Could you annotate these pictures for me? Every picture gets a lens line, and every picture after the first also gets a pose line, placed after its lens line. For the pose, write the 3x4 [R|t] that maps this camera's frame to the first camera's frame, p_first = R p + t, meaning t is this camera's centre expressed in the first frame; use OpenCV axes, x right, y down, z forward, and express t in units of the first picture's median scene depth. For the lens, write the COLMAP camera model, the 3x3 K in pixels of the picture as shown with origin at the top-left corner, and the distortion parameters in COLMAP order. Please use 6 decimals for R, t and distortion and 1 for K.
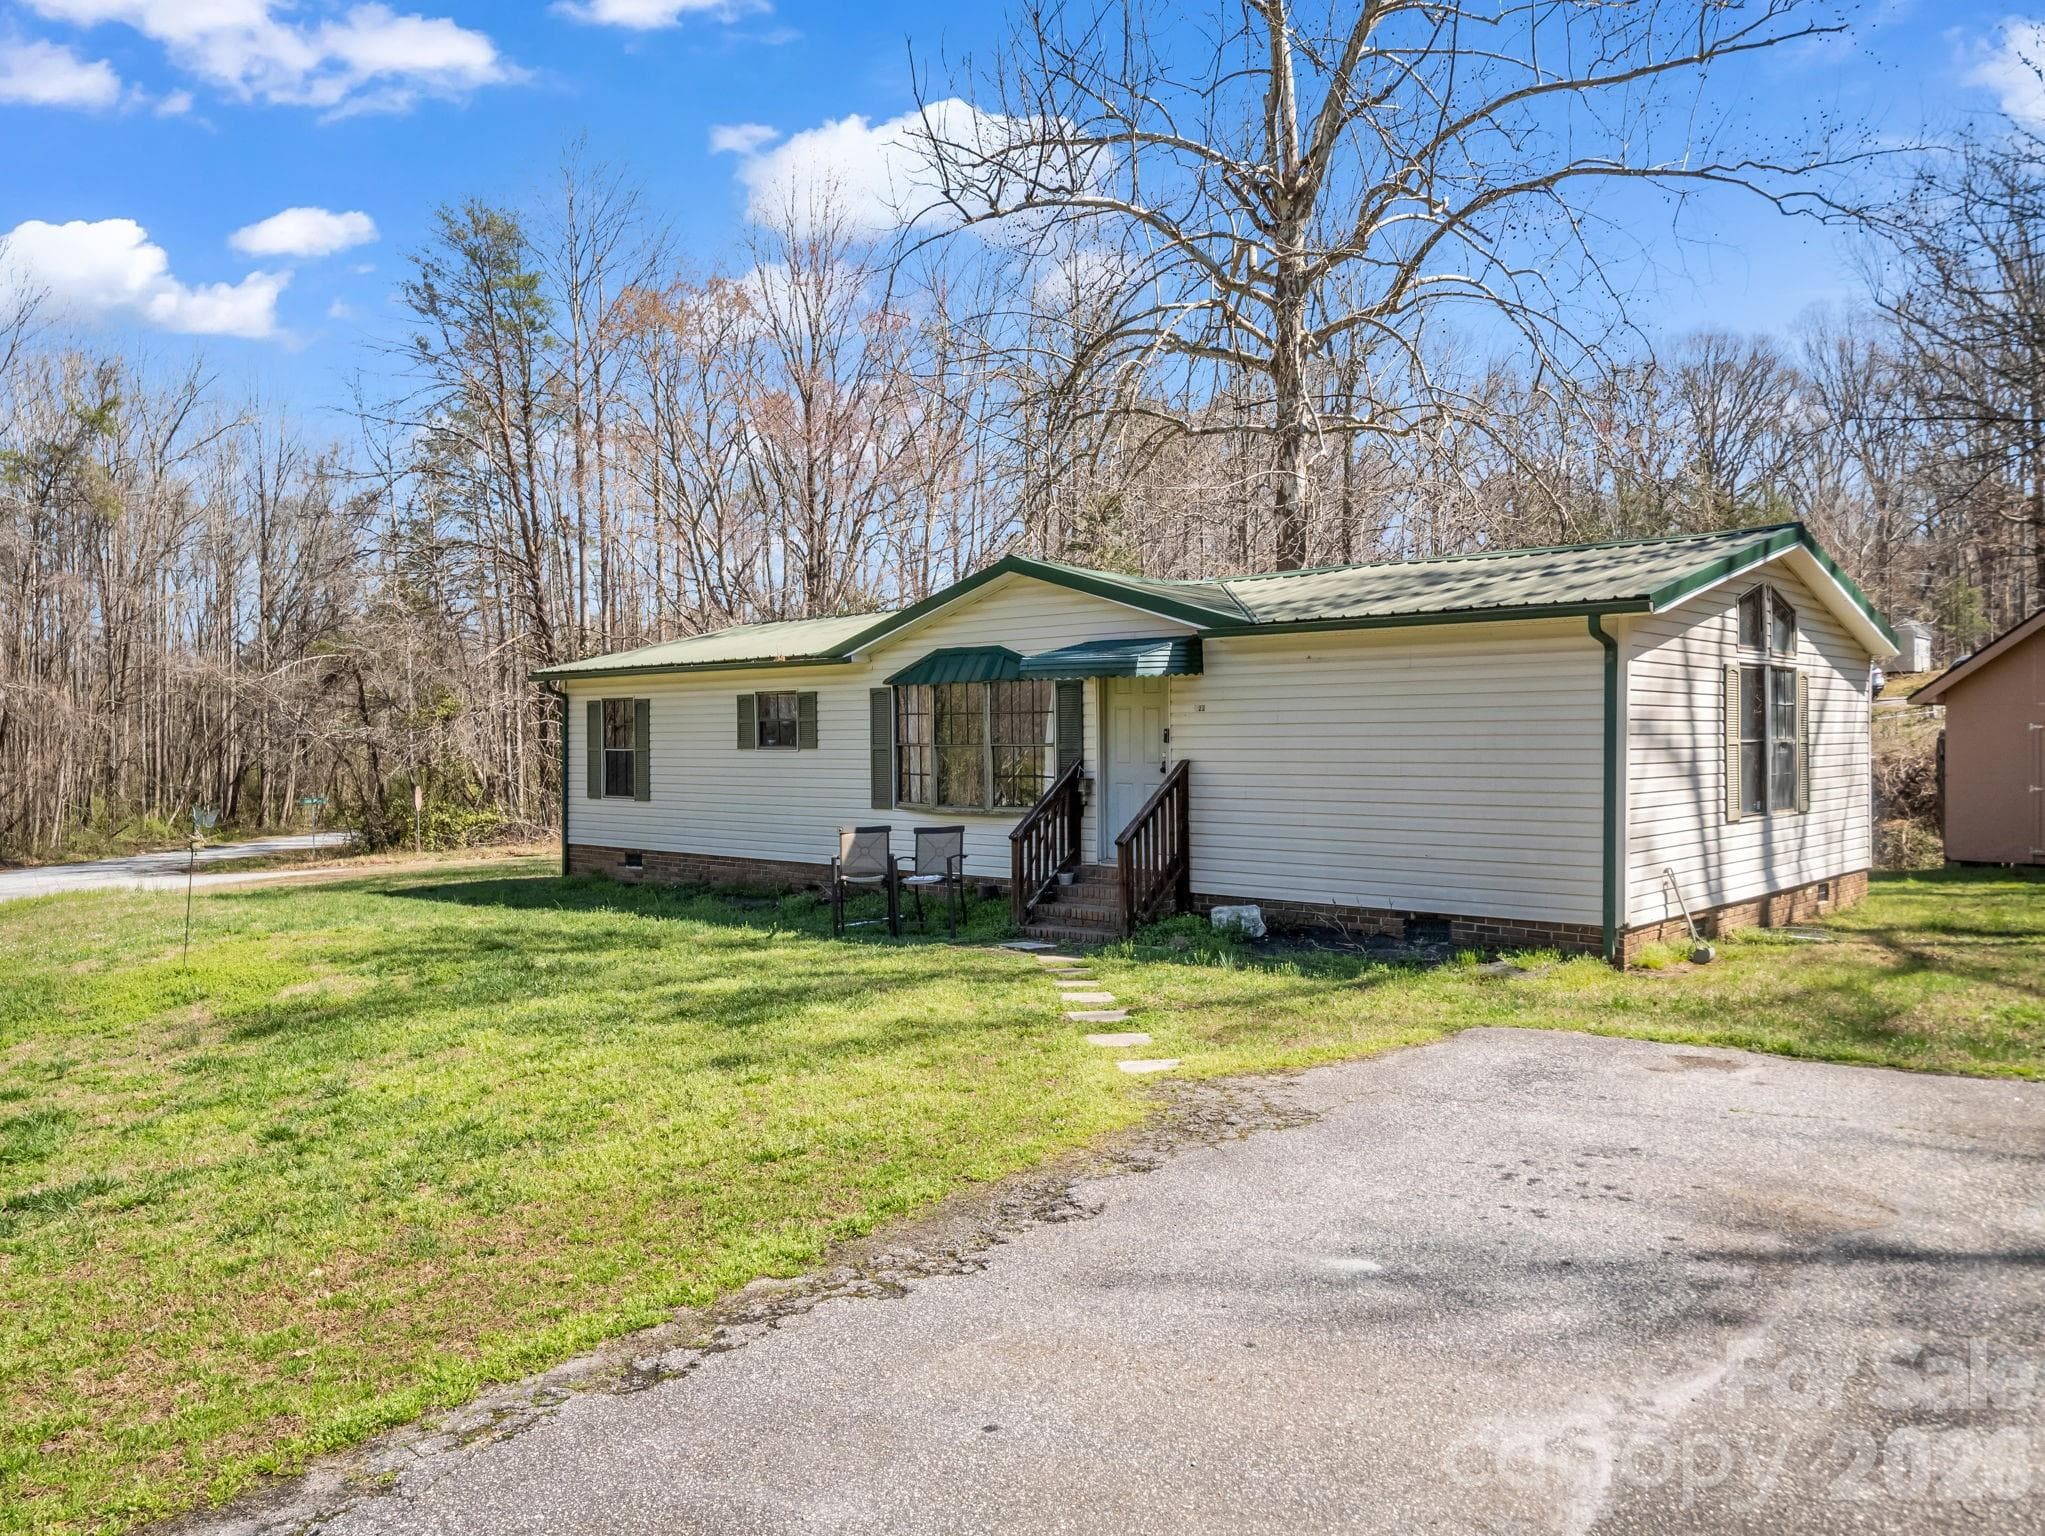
lens RADIAL K [[1488.3, 0, 1022.5], [0, 1488.3, 768.0], [0, 0, 1]] dist [-0.000845, -0.001427]
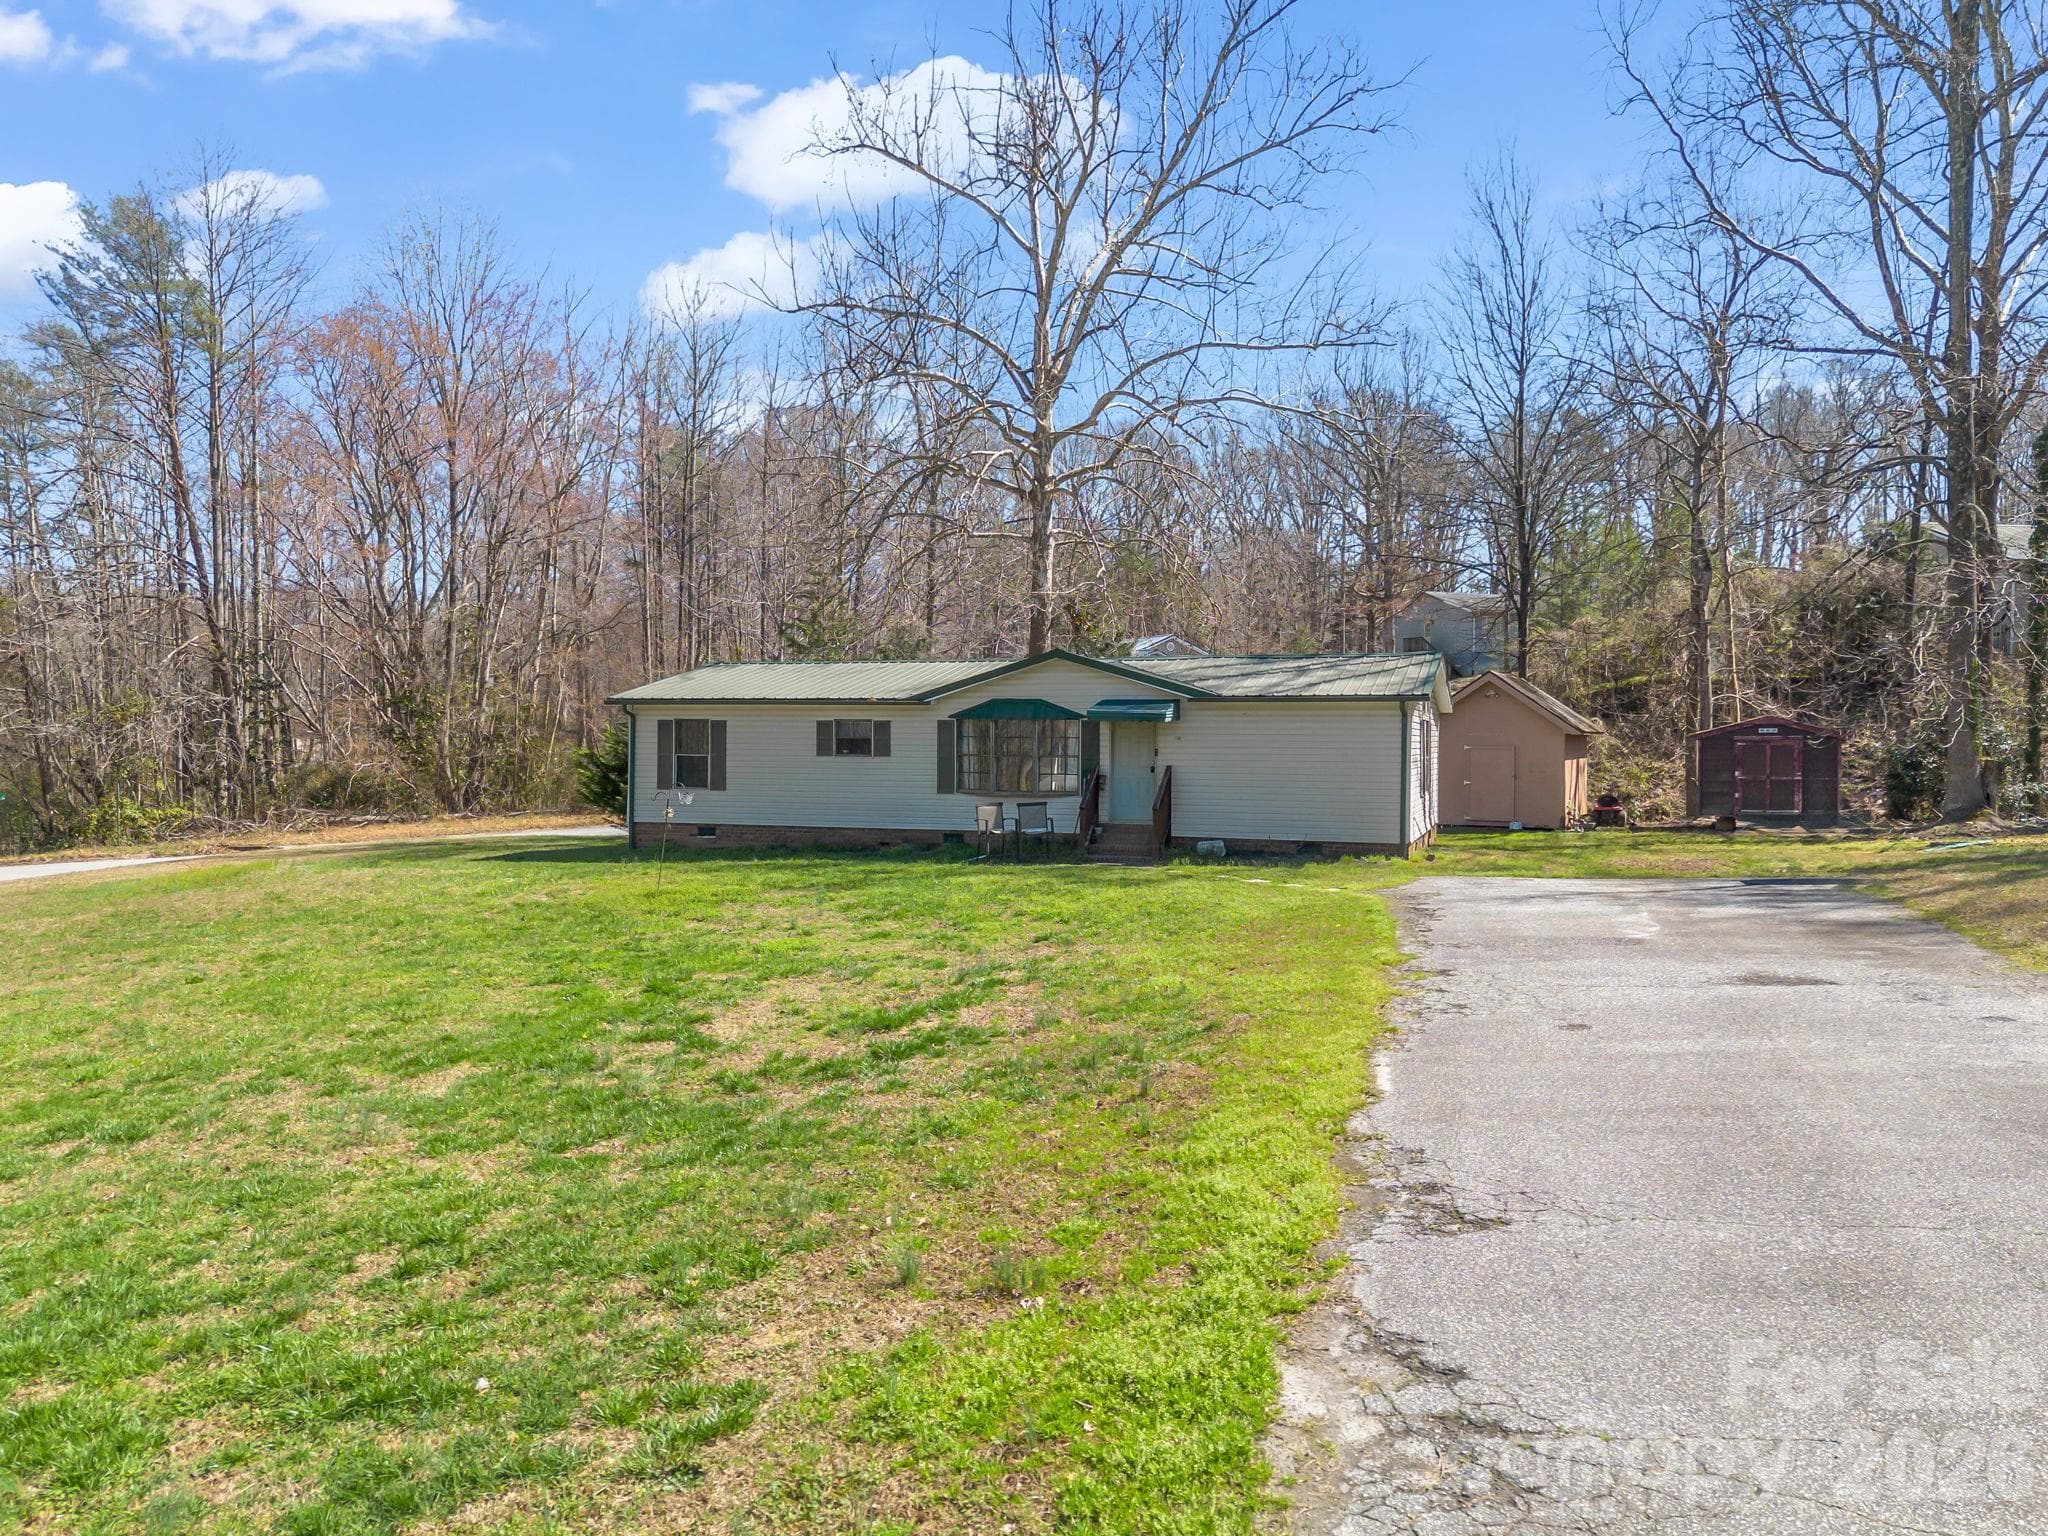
lens RADIAL K [[1490.5, 0, 1024.0], [0, 1490.5, 768.0], [0, 0, 1]] dist [-0.000845, -0.001427]
pose [[0.914880, 0.003404, 0.403712, -0.675238], [-0.004164, 0.999991, 0.001005, -0.003027], [-0.403705, -0.002601, 0.914885, -0.533584]]
